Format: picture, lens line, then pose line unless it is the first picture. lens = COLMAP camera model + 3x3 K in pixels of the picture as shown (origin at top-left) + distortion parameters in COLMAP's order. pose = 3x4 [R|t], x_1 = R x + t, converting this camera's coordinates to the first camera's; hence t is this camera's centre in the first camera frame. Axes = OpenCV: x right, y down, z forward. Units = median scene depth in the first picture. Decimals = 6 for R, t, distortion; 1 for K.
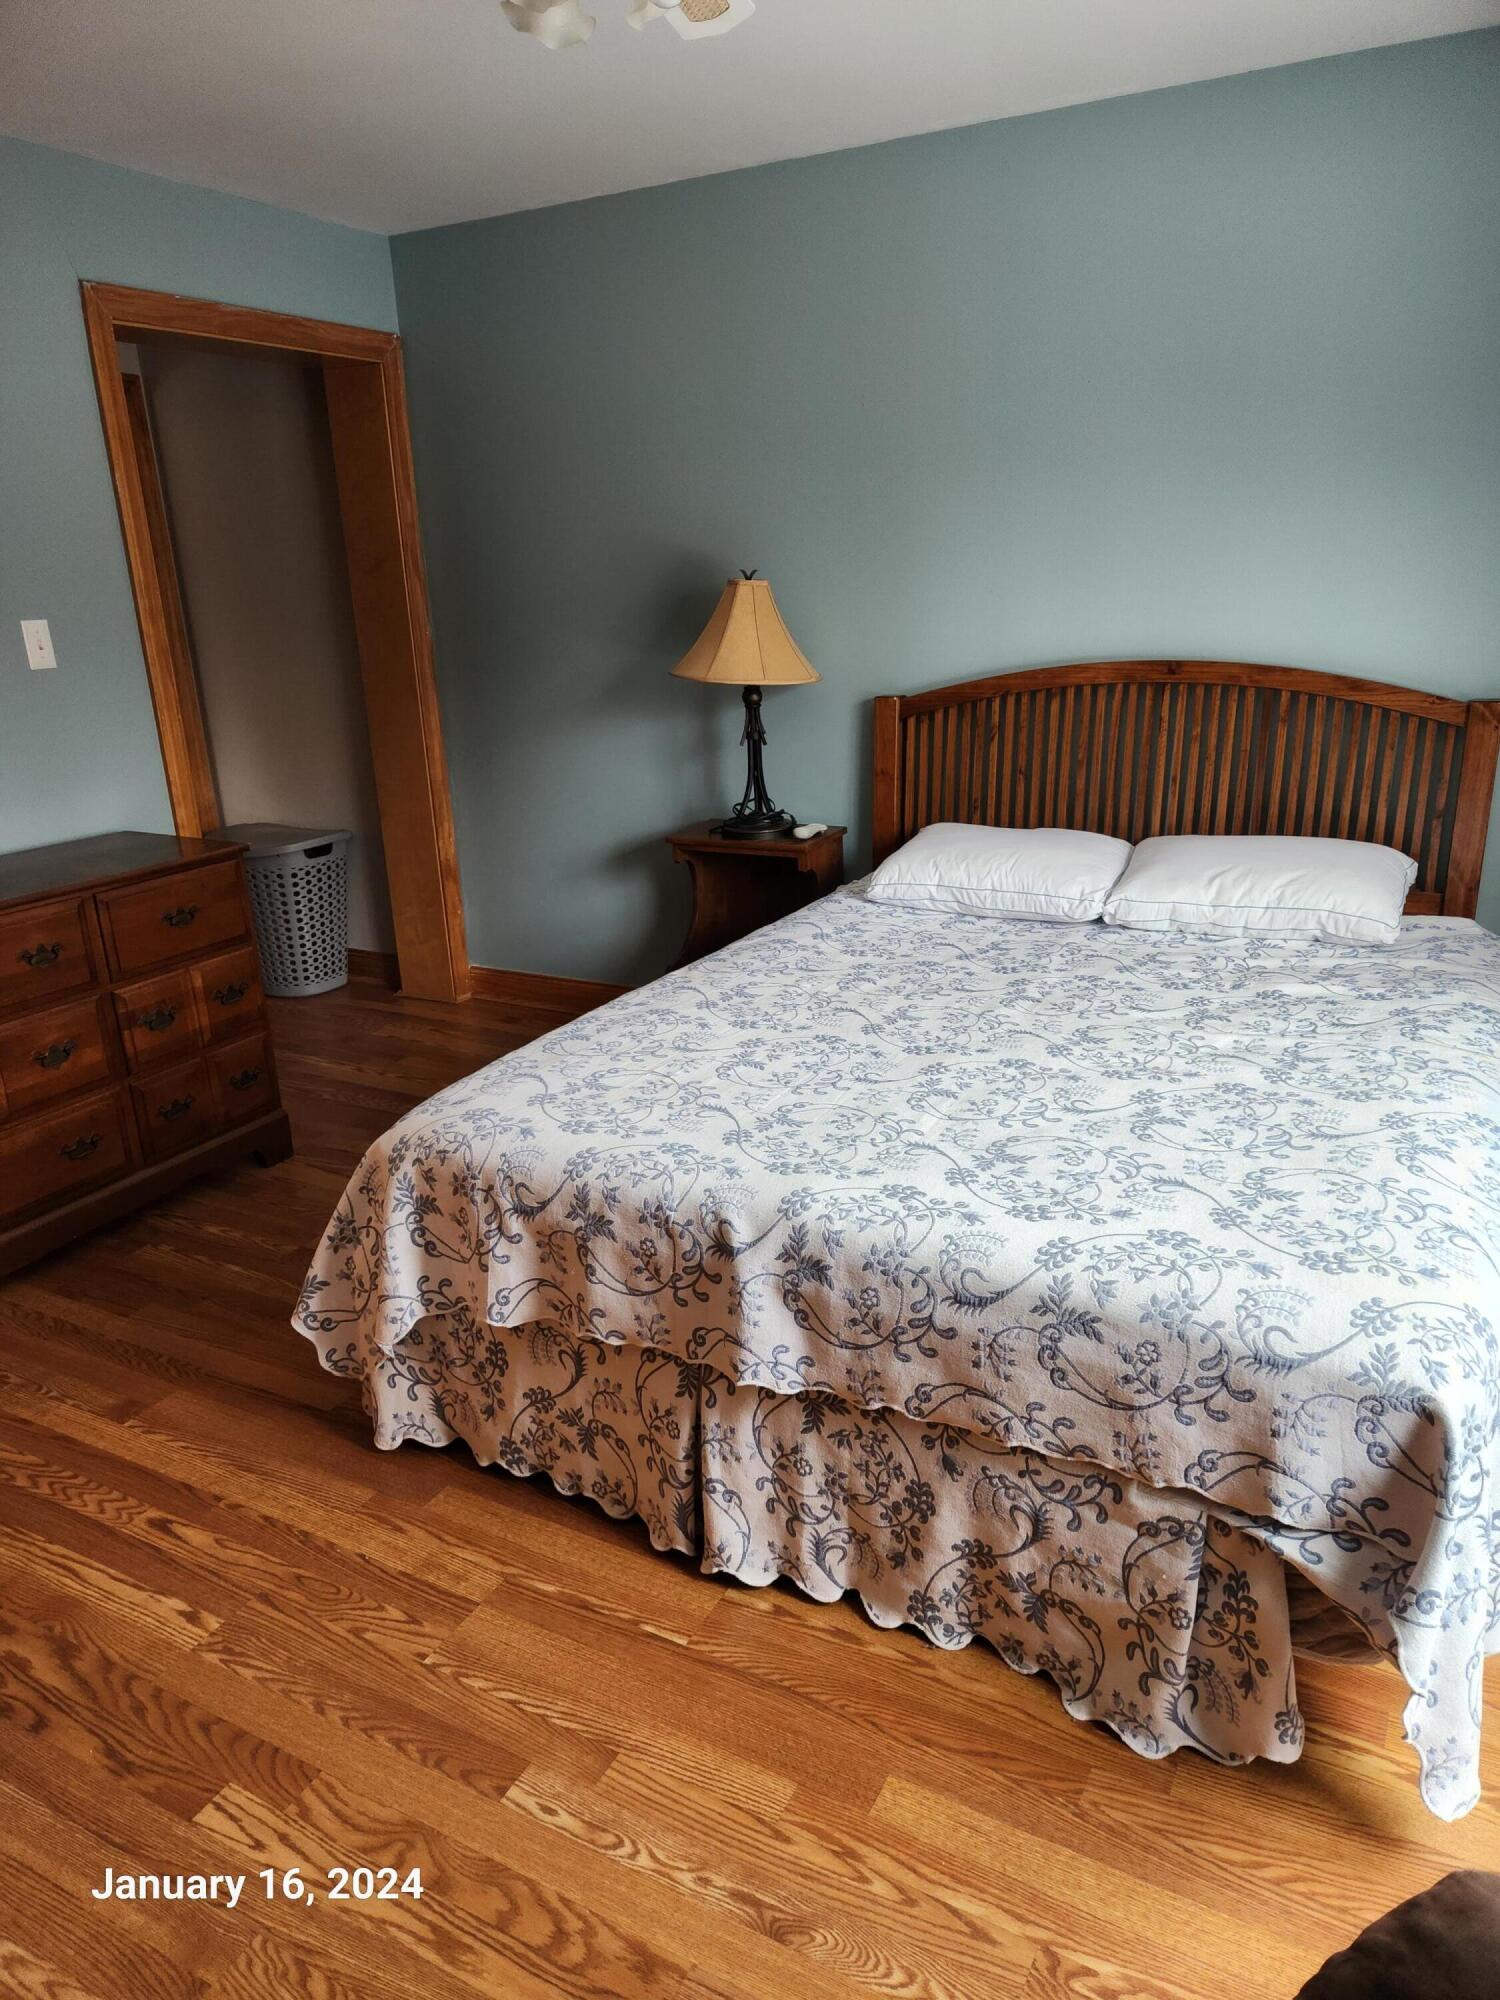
lens RADIAL K [[1352.8, 0, 755.7], [0, 1352.8, 1010.7], [0, 0, 1]] dist [0.089333, -0.079397]
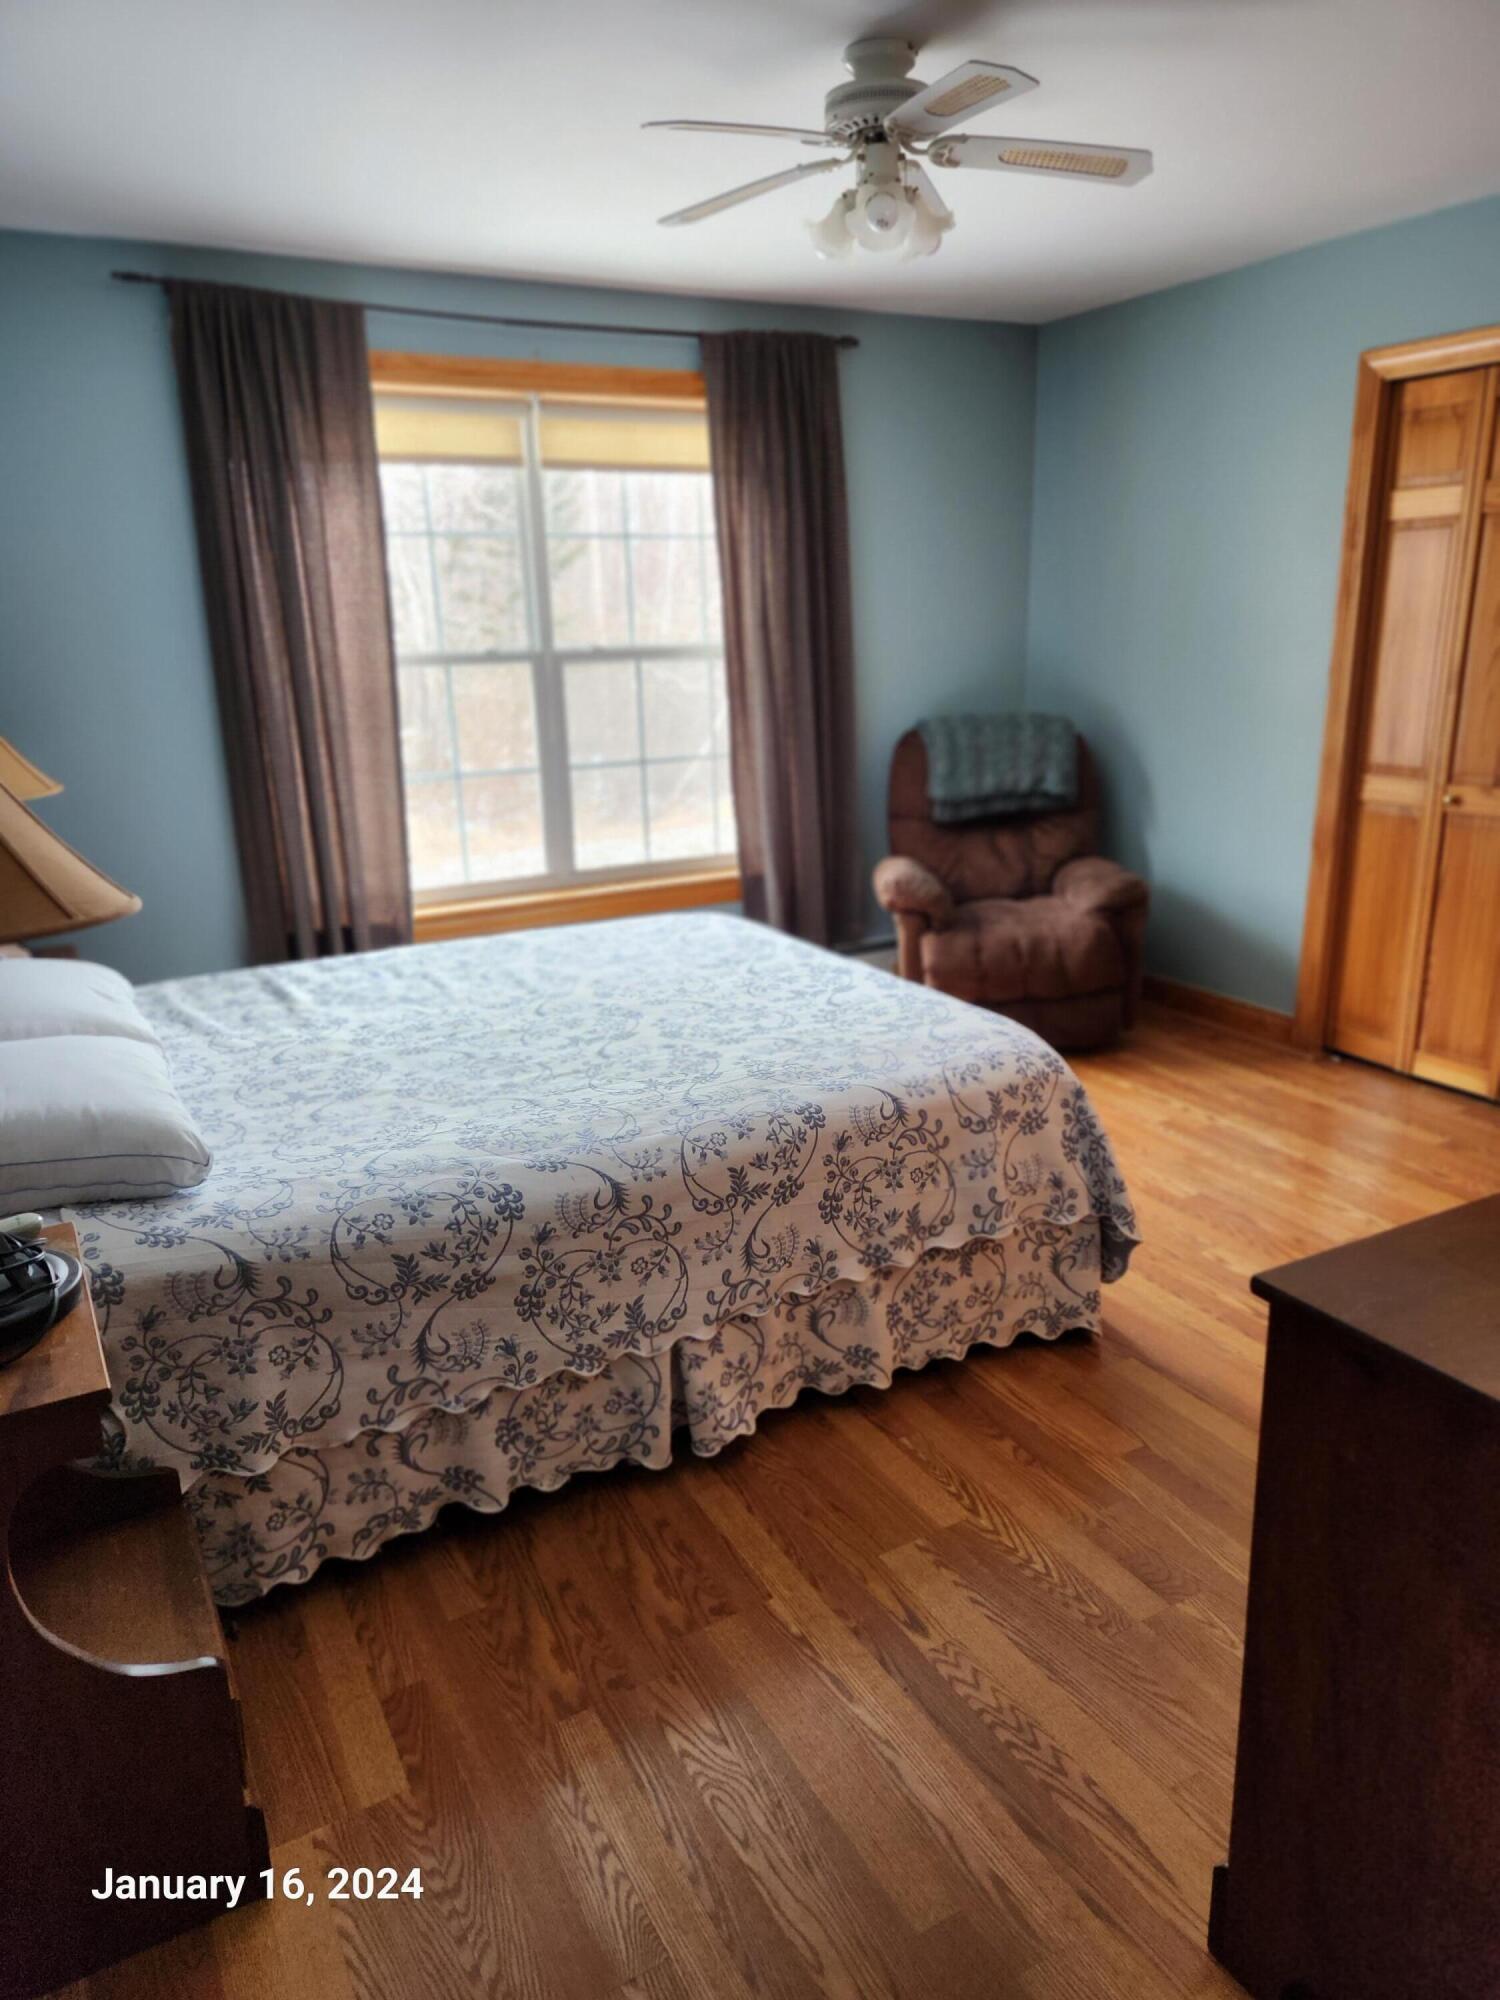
lens RADIAL K [[1352.8, 0, 755.7], [0, 1352.8, 1010.7], [0, 0, 1]] dist [0.089333, -0.079397]
pose [[-0.839521, -0.105171, 0.533052, -0.609745], [0.219856, 0.831421, 0.510296, -0.559848], [-0.496859, 0.545599, -0.674873, 1.721351]]
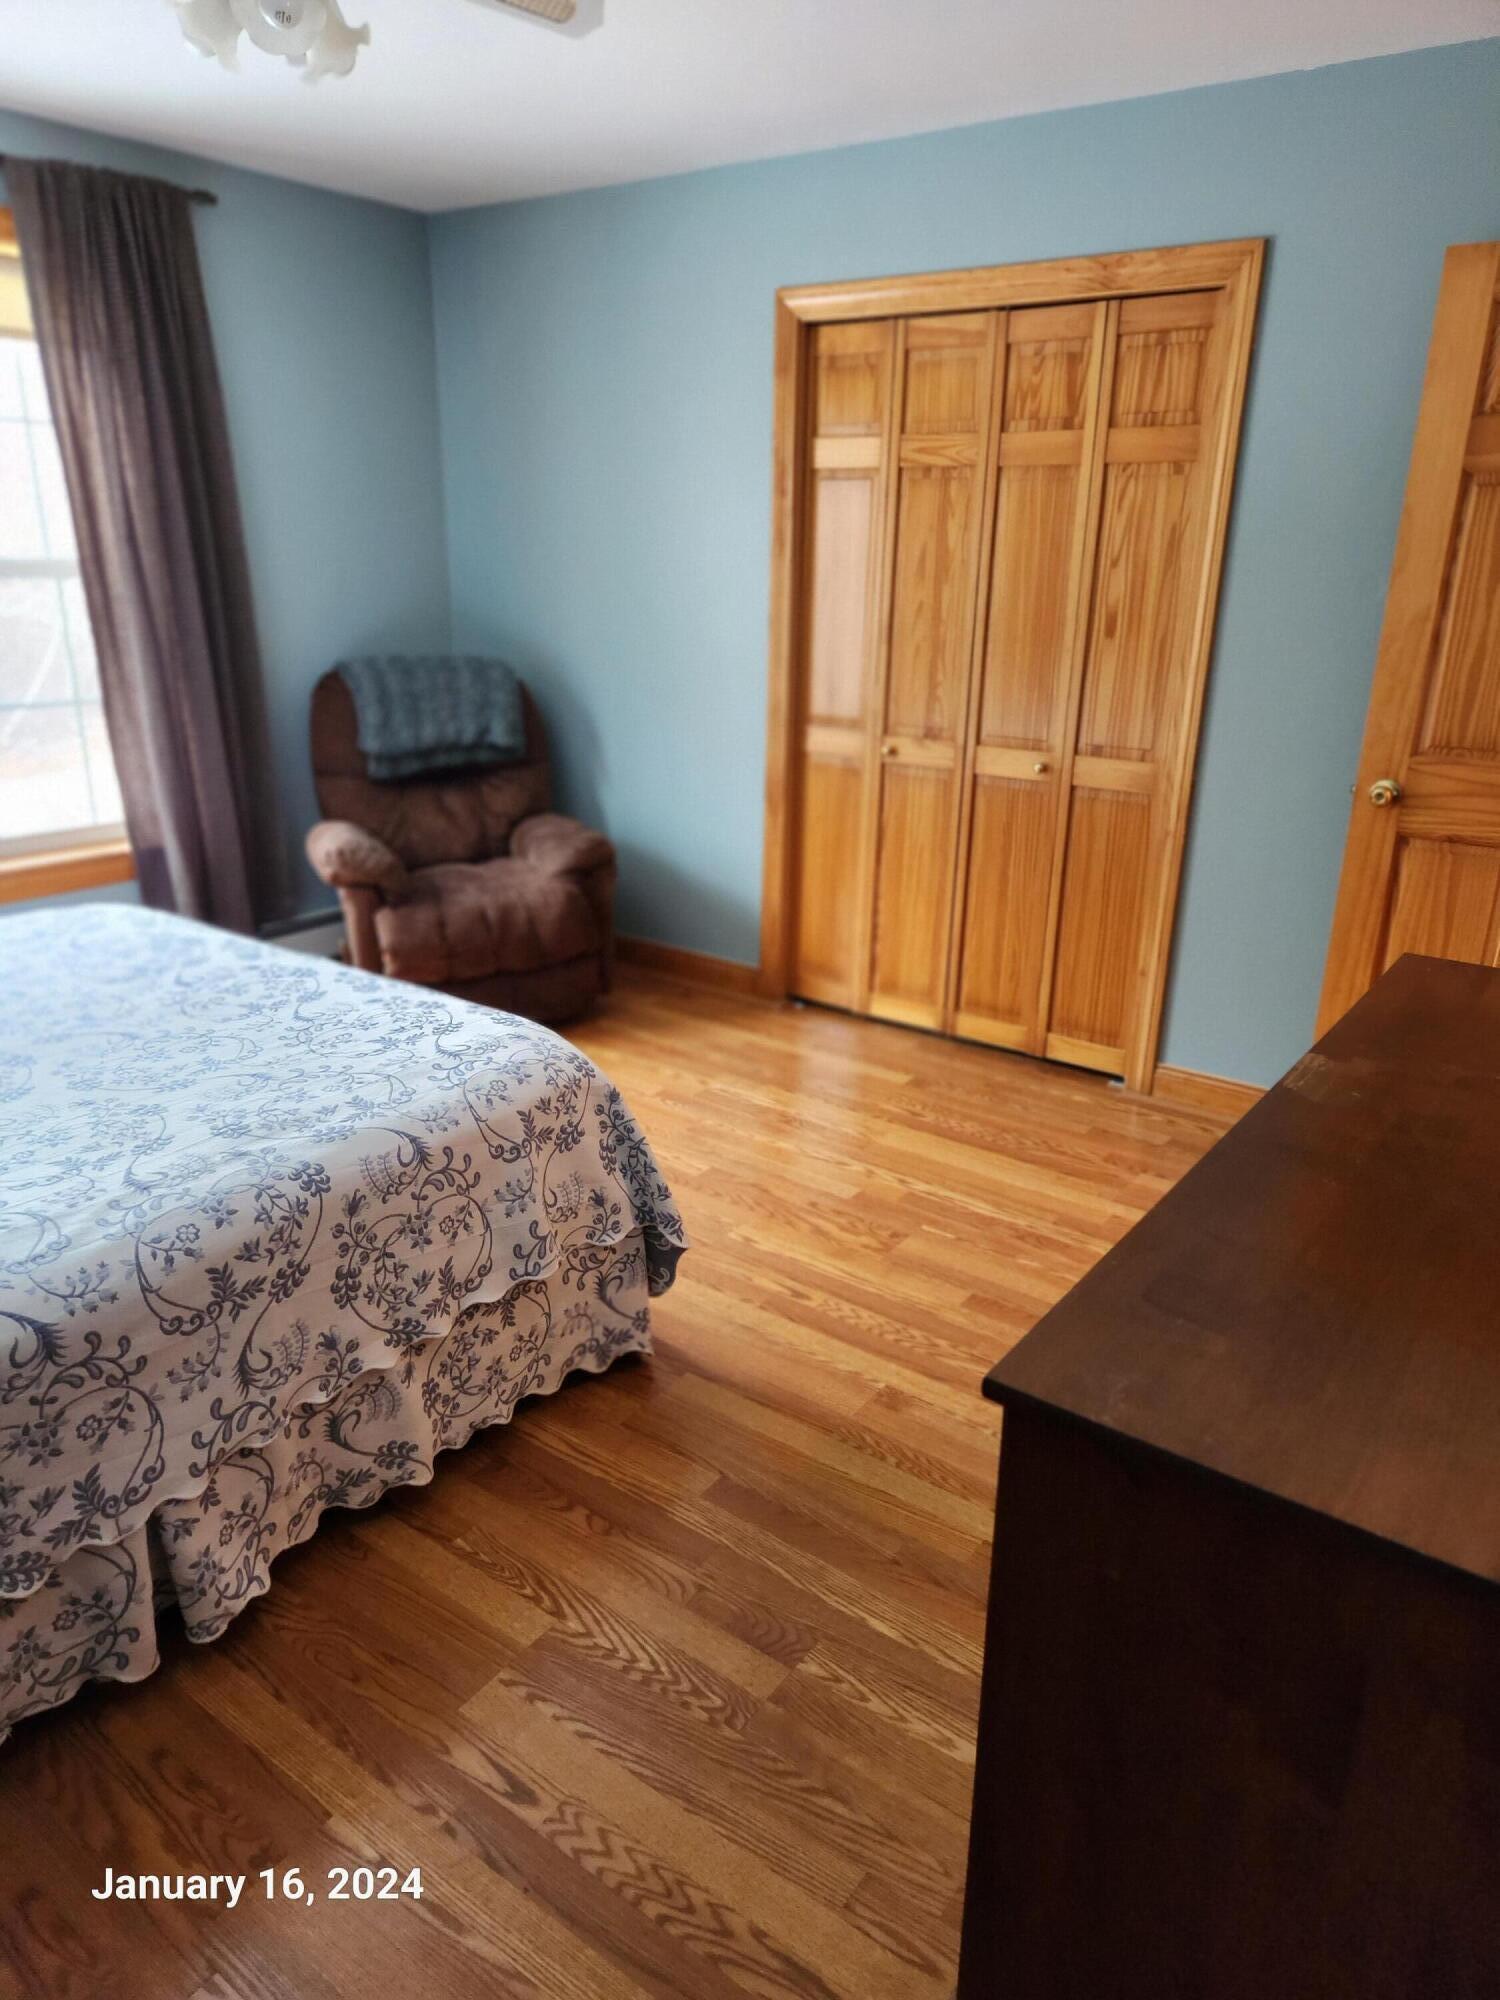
lens RADIAL K [[1352.8, 0, 755.7], [0, 1352.8, 1010.7], [0, 0, 1]] dist [0.089333, -0.079397]
pose [[-0.990714, -0.032923, 0.131919, -0.480279], [0.054324, 0.793585, 0.606030, -0.521033], [-0.124641, 0.607569, -0.784426, 1.602353]]
